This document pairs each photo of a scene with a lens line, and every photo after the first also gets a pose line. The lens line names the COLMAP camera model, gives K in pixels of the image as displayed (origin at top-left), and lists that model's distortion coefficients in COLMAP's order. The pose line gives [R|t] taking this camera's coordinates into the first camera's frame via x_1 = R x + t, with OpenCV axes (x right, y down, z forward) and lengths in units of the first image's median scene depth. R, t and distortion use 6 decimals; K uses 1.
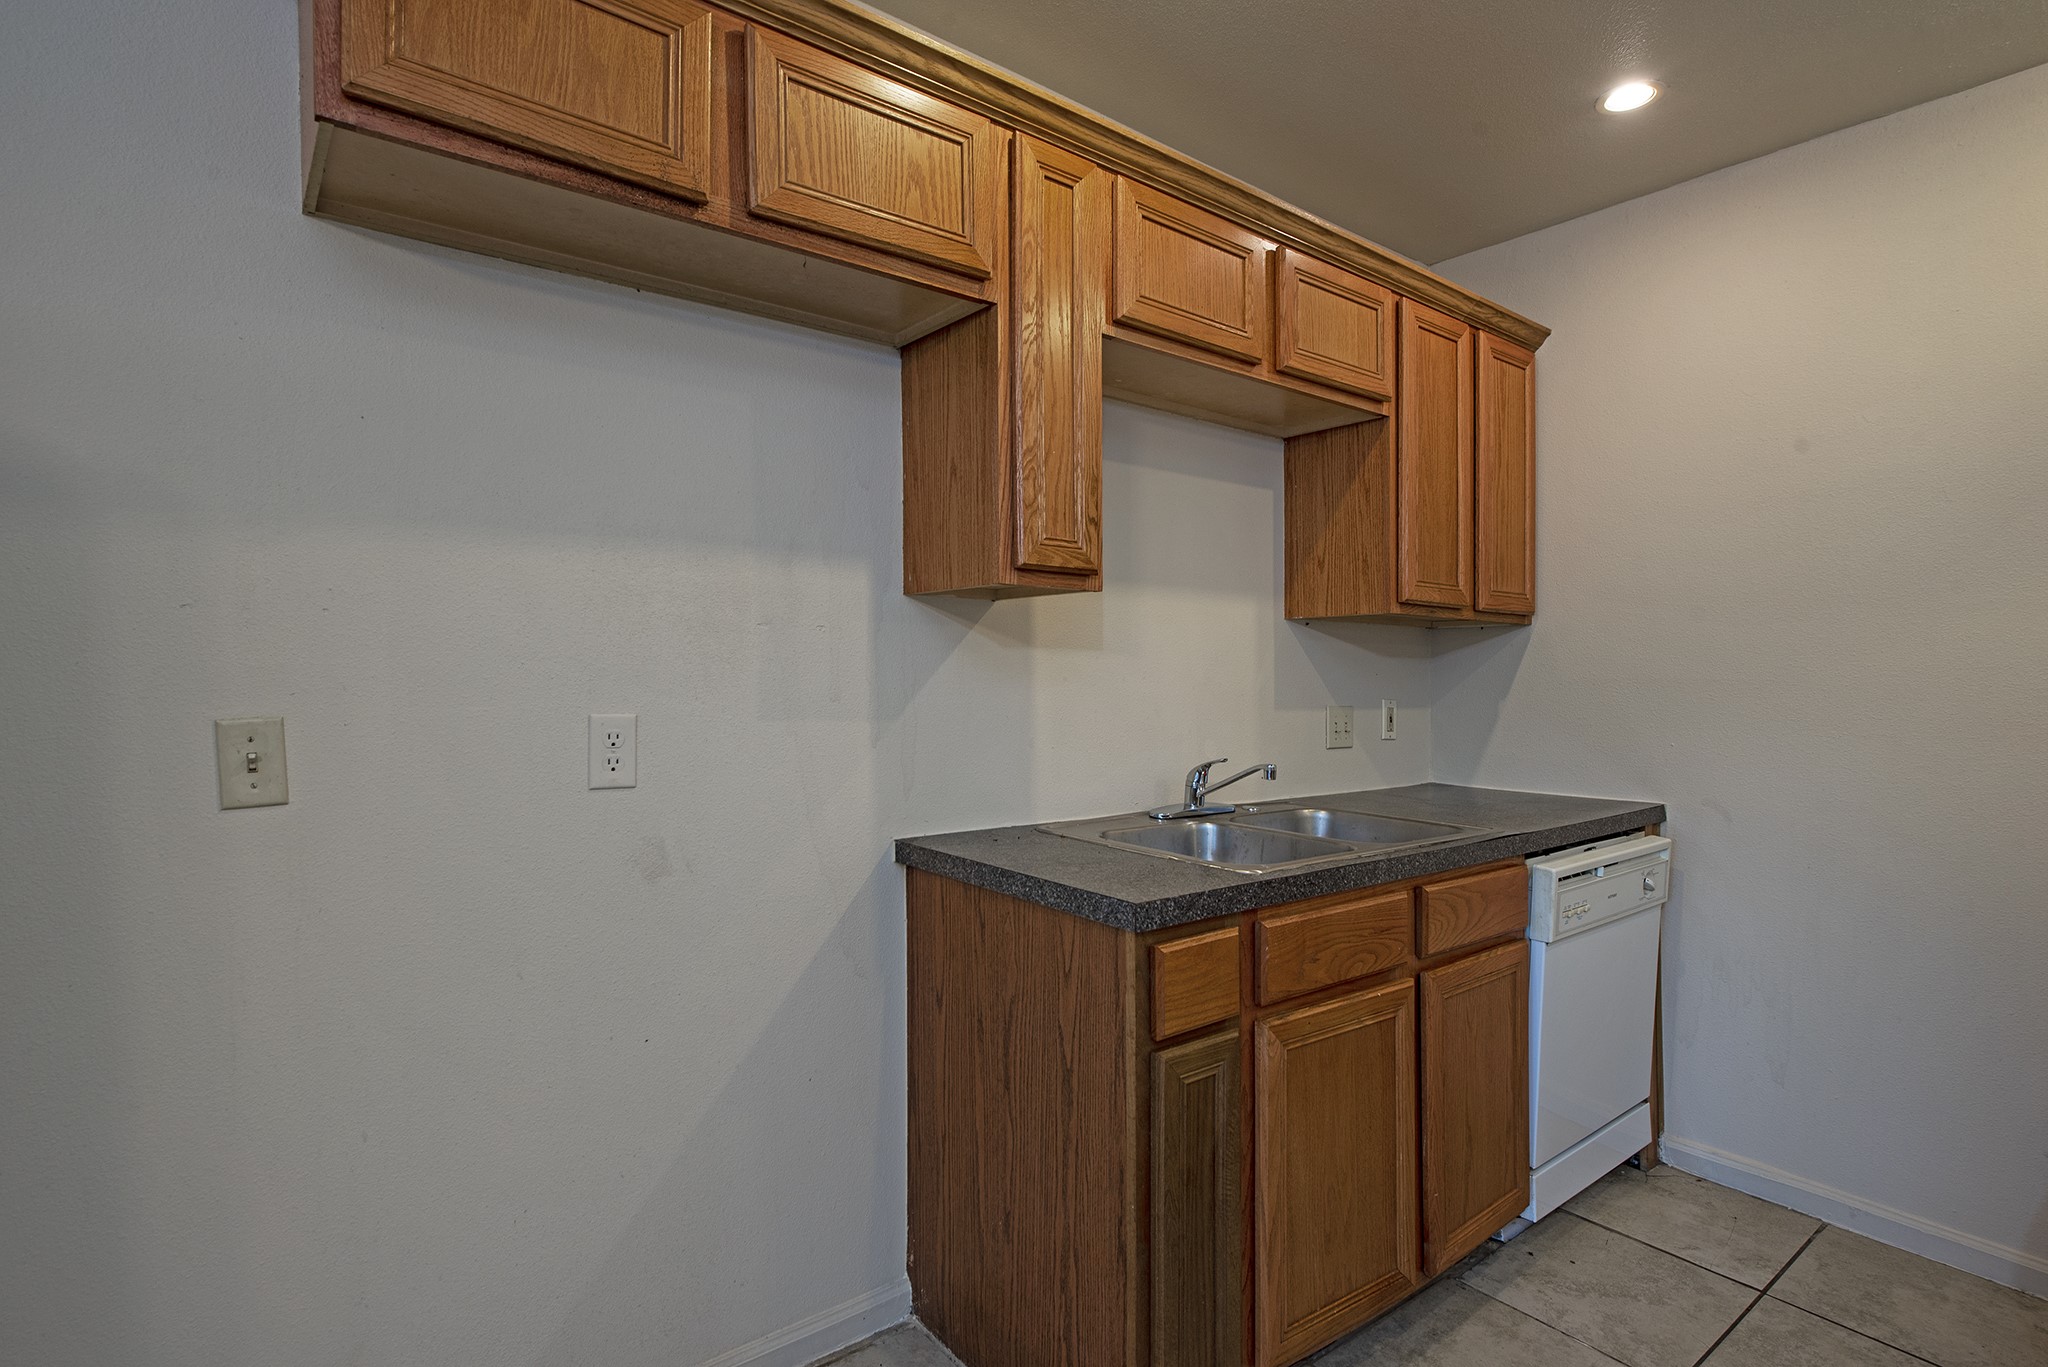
lens RADIAL K [[1013.7, 0, 1024.0], [0, 1013.7, 683.5], [0, 0, 1]] dist [0.000849, 0.000230]
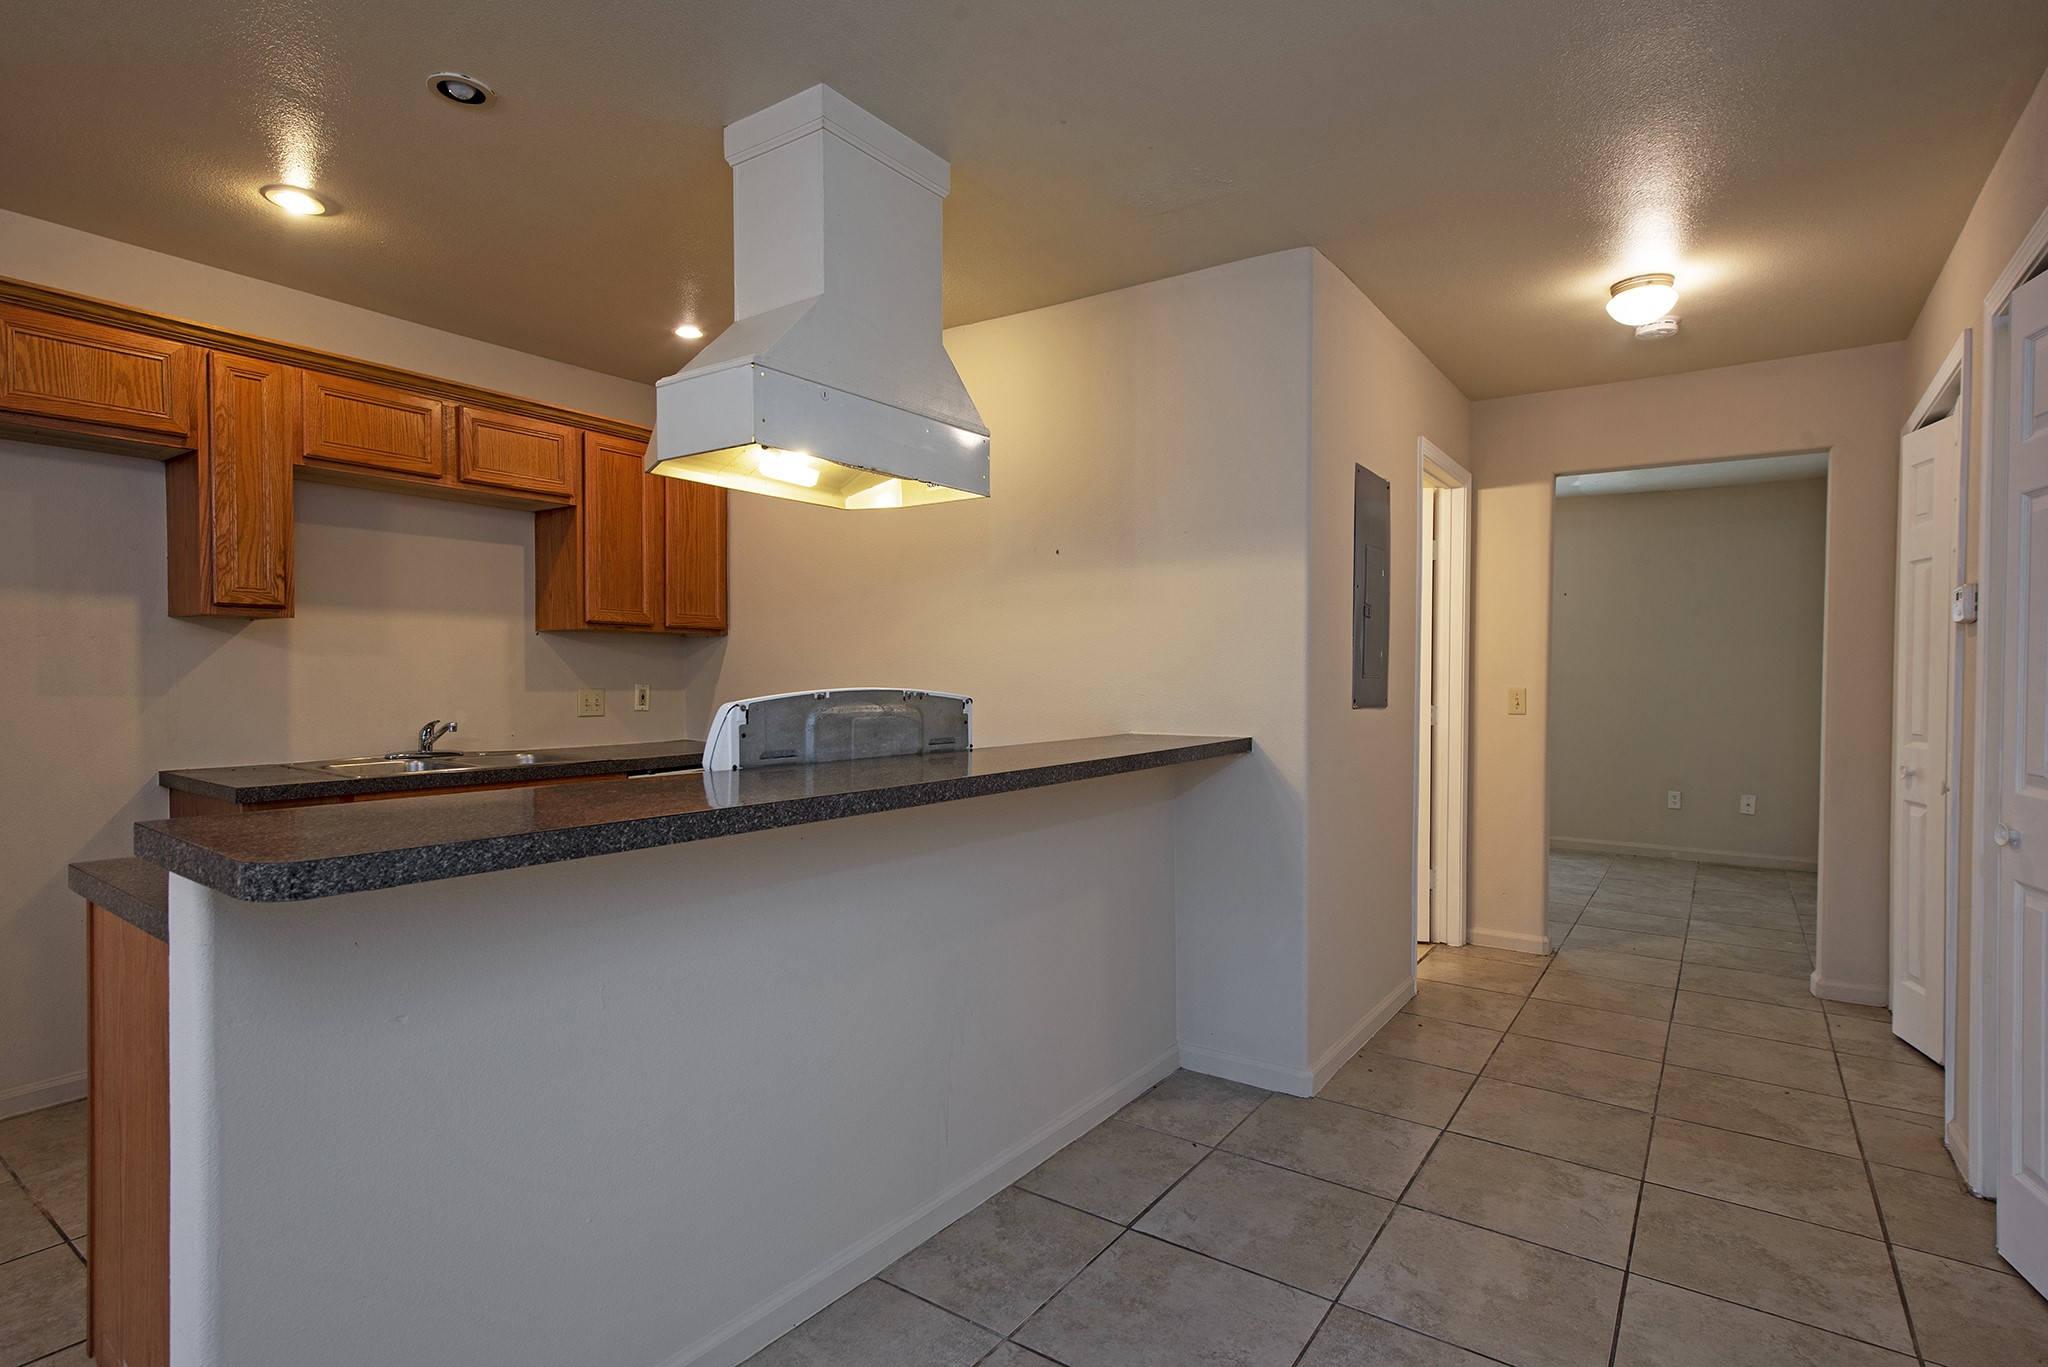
lens RADIAL K [[996.0, 0, 1003.6], [0, 996.0, 674.6], [0, 0, 1]] dist [0.003949, -0.006529]
pose [[0.958581, -0.002865, 0.284807, 0.688229], [0.003668, 0.999991, -0.002287, 0.010472], [-0.284798, 0.003237, 0.958582, -0.857371]]
